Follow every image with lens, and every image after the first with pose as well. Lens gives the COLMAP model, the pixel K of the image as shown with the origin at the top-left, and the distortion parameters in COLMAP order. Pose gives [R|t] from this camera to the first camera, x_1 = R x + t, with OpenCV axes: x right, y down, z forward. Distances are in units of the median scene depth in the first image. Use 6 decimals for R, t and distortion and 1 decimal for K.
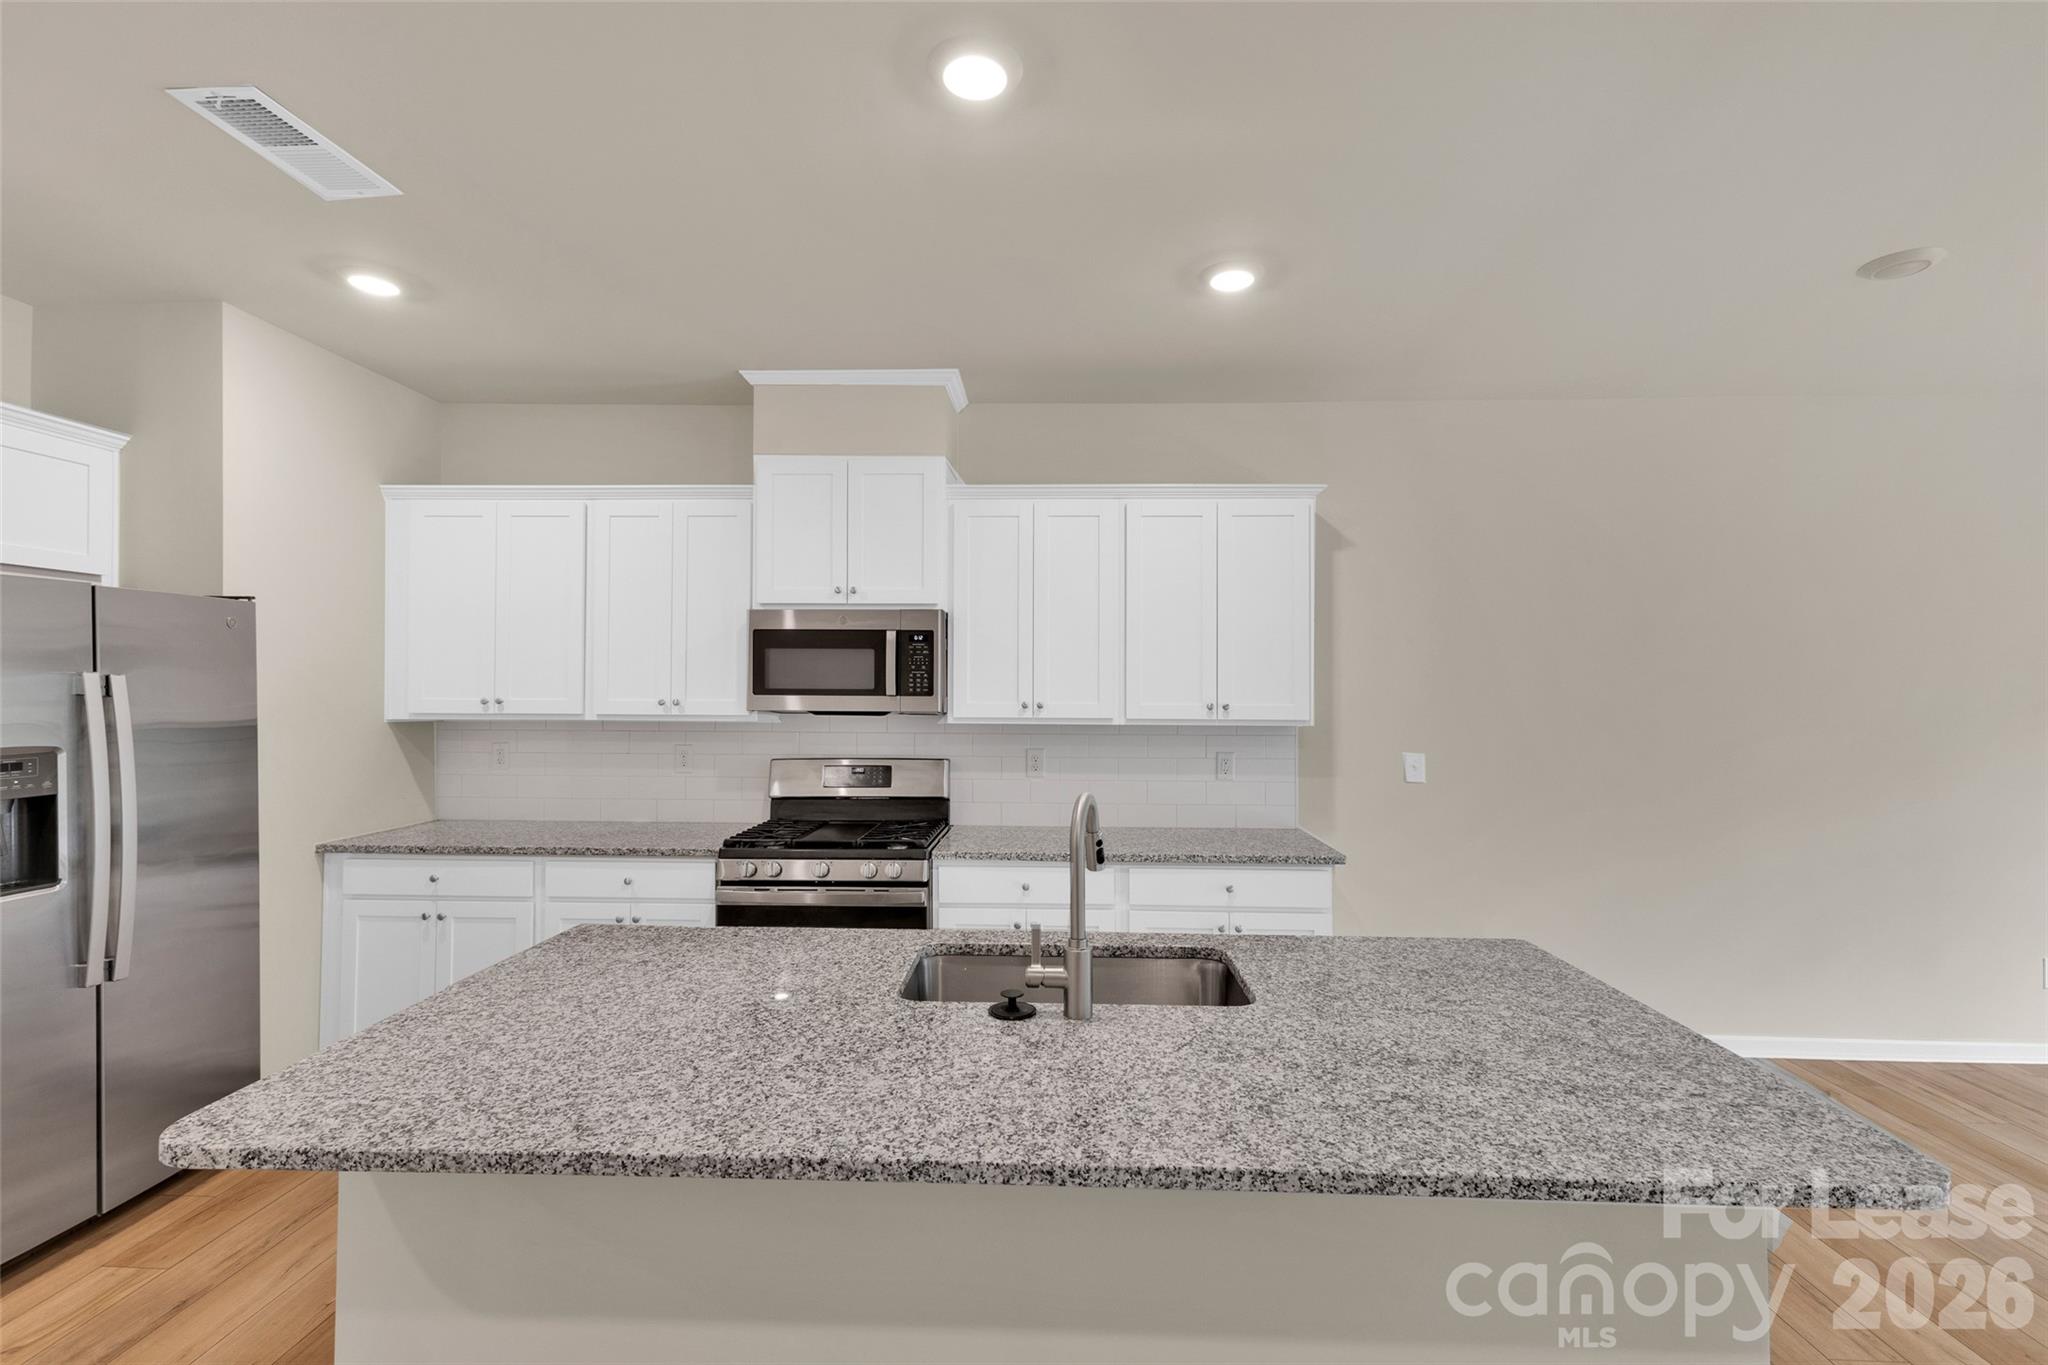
lens RADIAL K [[893.1, 0, 1024.0], [0, 893.1, 682.5], [0, 0, 1]] dist [0.001653, -0.000214]
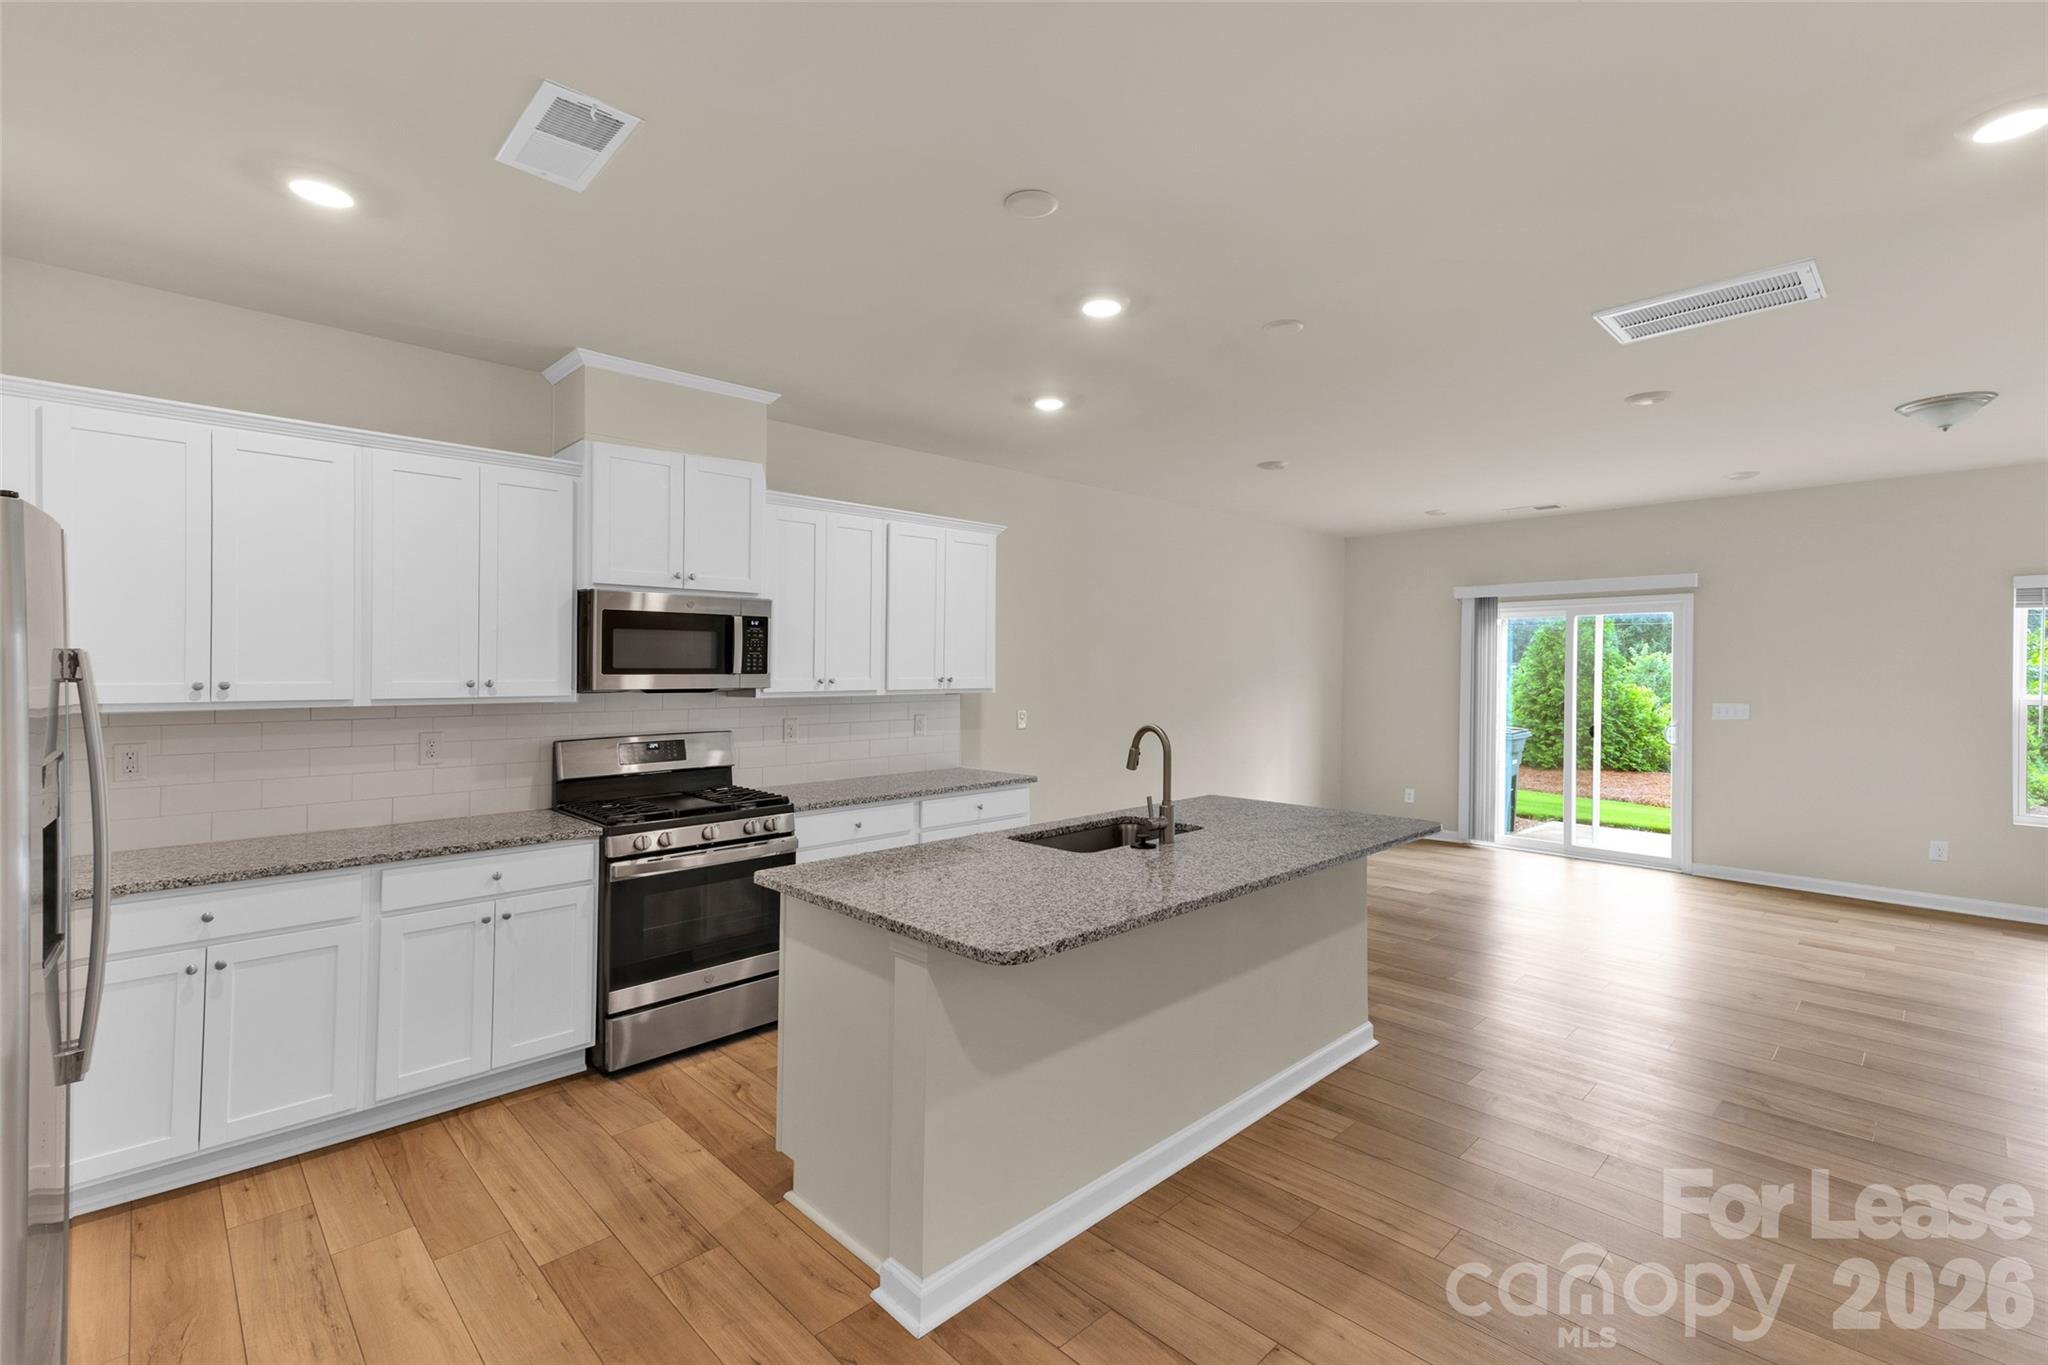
lens RADIAL K [[925.4, 0, 1003.9], [0, 925.4, 657.9], [0, 0, 1]] dist [0.001281, 0.000043]
pose [[0.699626, 0.001398, 0.714508, -0.721314], [-0.003408, 0.999993, 0.001380, -0.008135], [-0.714501, -0.003401, 0.699626, -0.052641]]
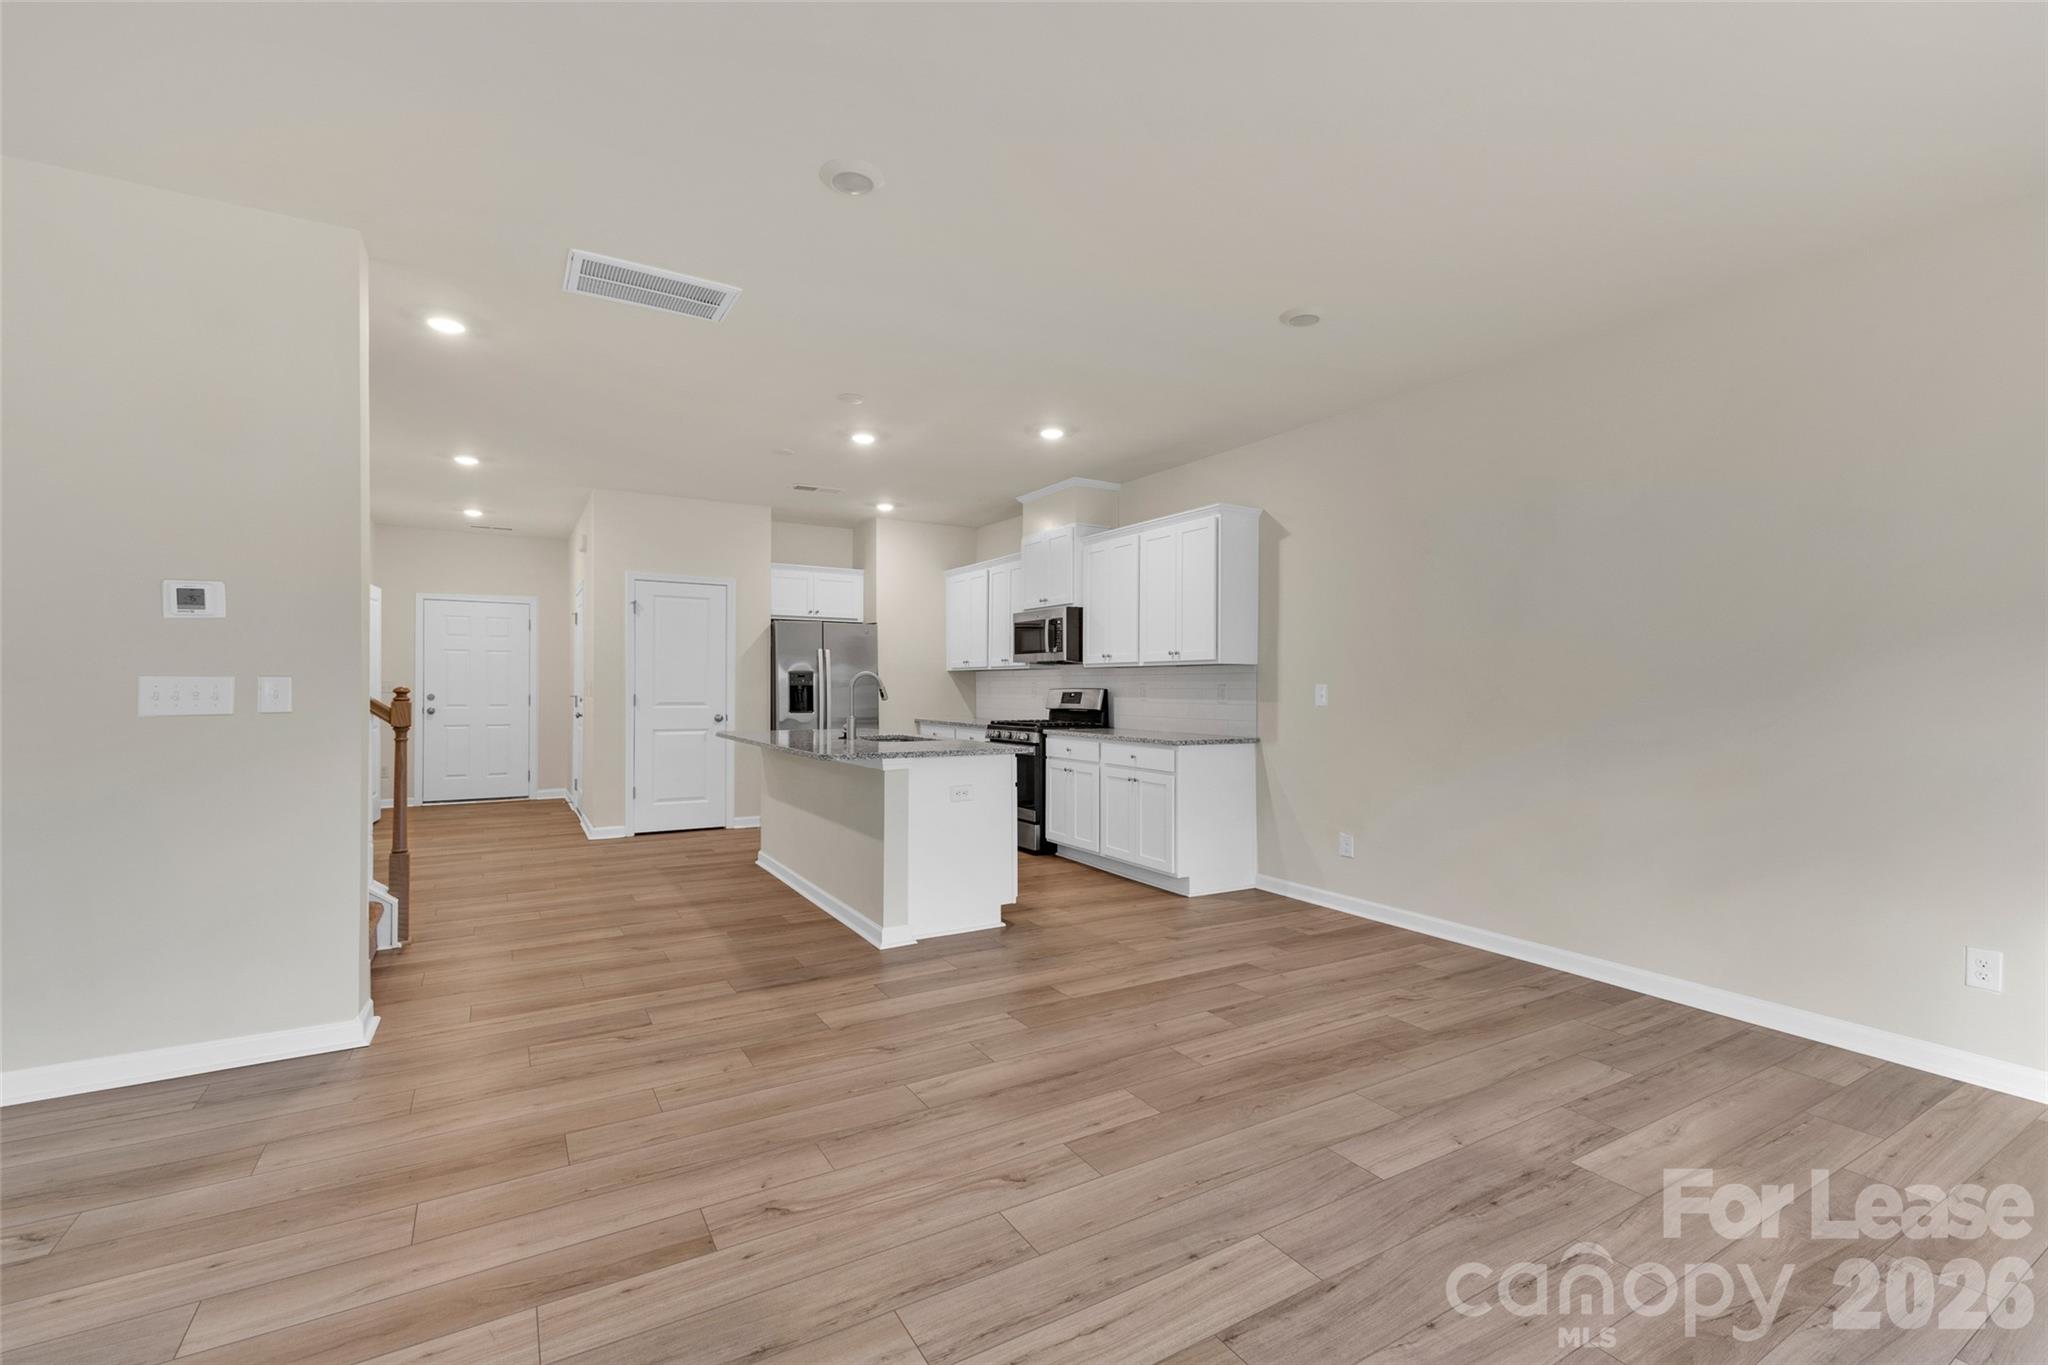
lens RADIAL K [[891.1, 0, 1024.0], [0, 891.1, 682.5], [0, 0, 1]] dist [0.010585, -0.000039]
pose [[0.538966, -0.004232, -0.842317, 1.429248], [0.016777, 0.999843, 0.005711, 0.066034], [0.842160, -0.017209, 0.538953, -0.102066]]
